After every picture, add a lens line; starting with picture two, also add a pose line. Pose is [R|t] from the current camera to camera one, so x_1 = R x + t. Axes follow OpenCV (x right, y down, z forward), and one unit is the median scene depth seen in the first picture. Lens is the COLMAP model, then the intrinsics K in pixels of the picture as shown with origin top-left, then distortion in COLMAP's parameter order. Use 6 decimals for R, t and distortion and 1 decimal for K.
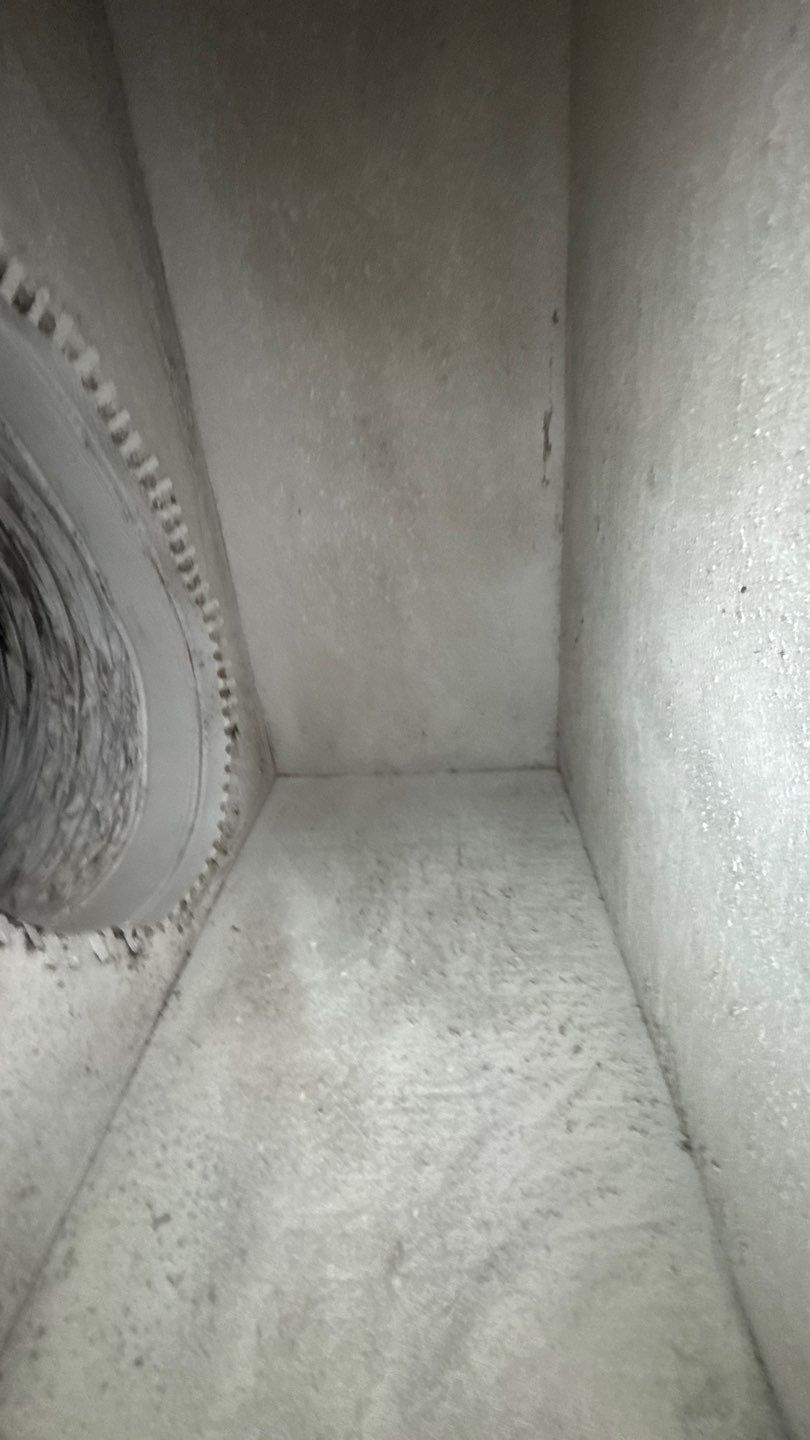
lens RADIAL K [[576.2, 0, 409.0], [0, 576.2, 718.7], [0, 0, 1]] dist [-0.010523, 0.002109]
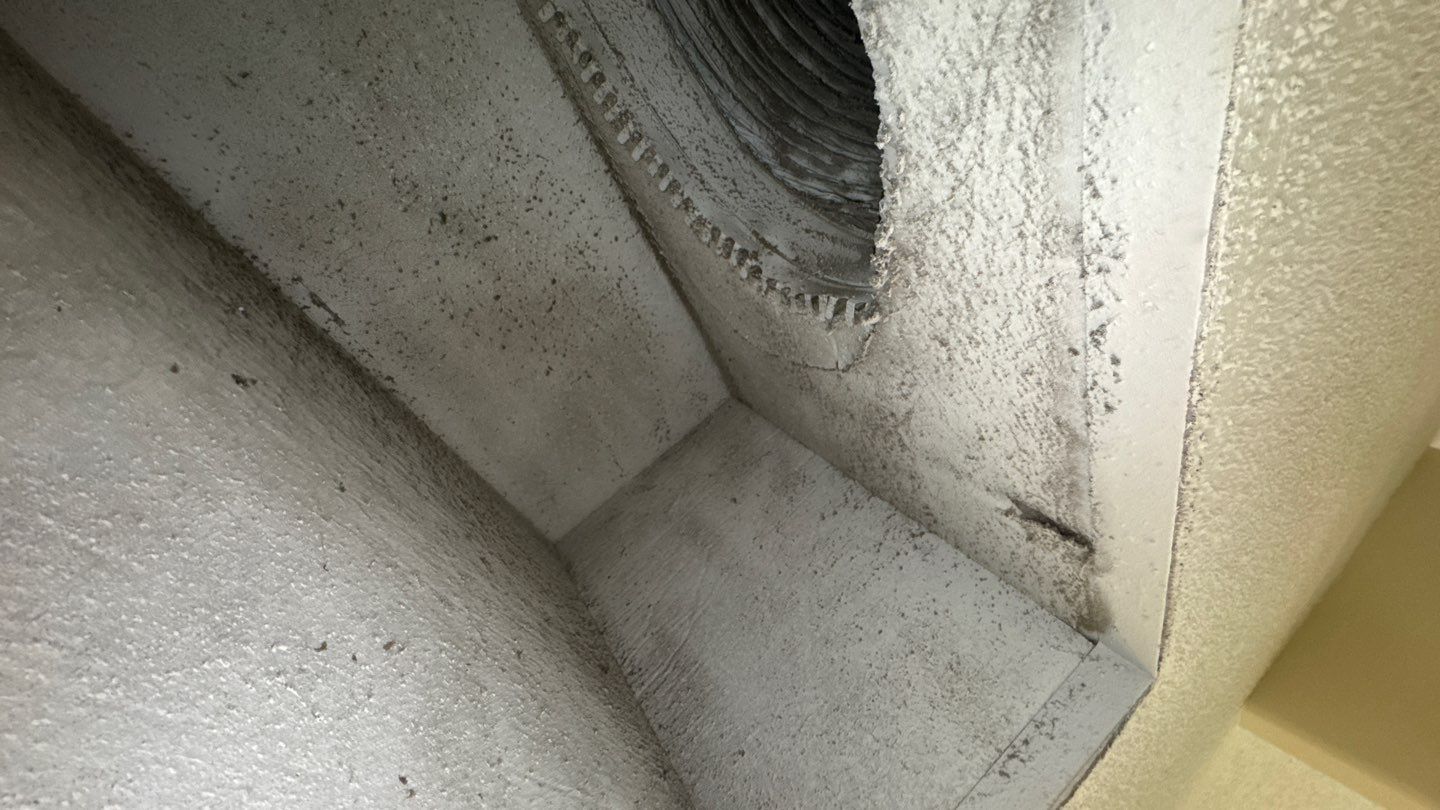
lens RADIAL K [[576.2, 0, 713.0], [0, 576.2, 403.3], [0, 0, 1]] dist [-0.010523, 0.002109]
pose [[-0.820055, 0.534536, -0.204404, -0.041782], [-0.079706, -0.460372, -0.884141, 0.344652], [-0.566707, -0.708752, 0.420136, 0.014400]]
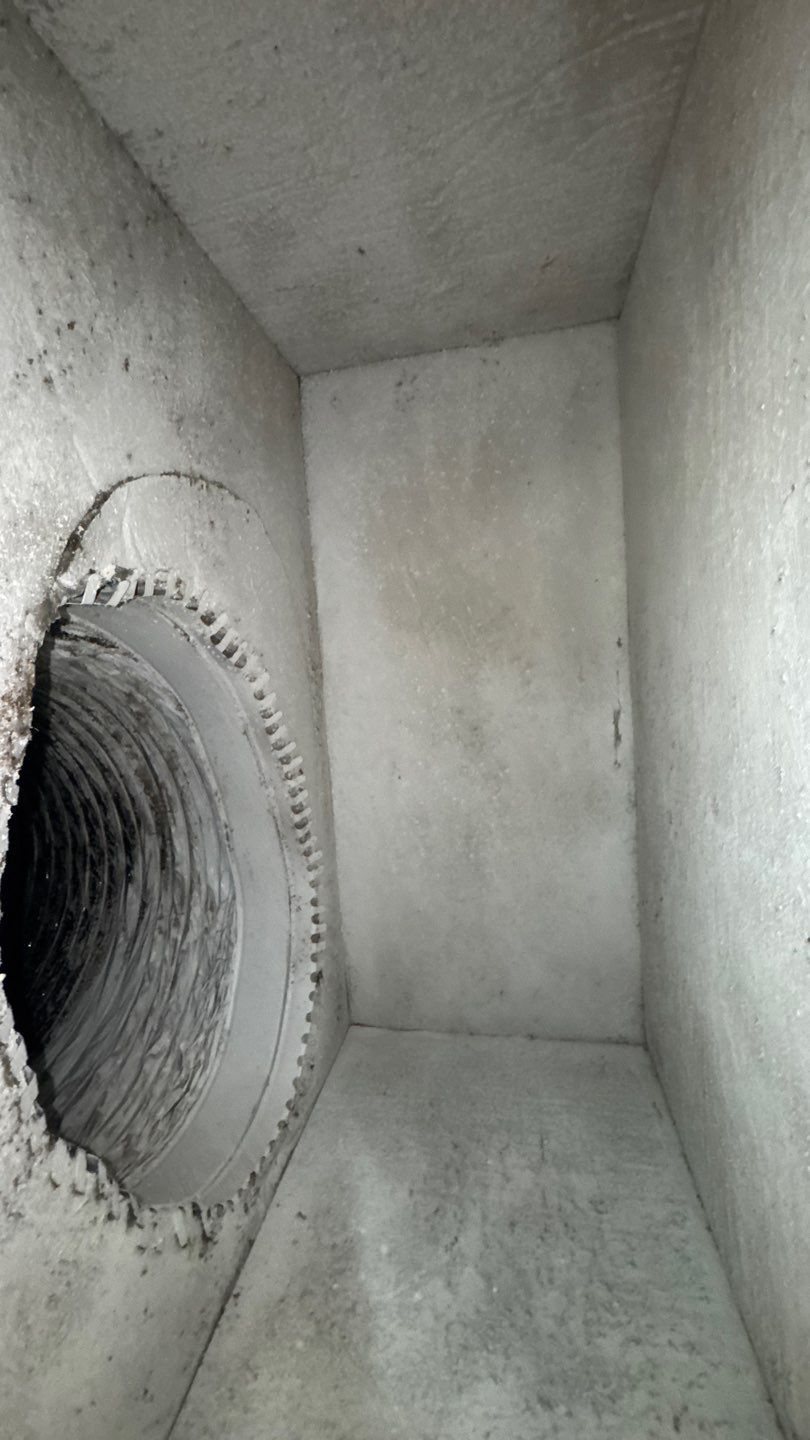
lens RADIAL K [[576.2, 0, 408.3], [0, 576.2, 715.6], [0, 0, 1]] dist [-0.010523, 0.002109]
pose [[0.992521, 0.033617, -0.117352, -0.045800], [-0.073496, 0.932132, -0.354580, -0.075084], [0.097468, 0.360554, 0.927632, -0.139813]]
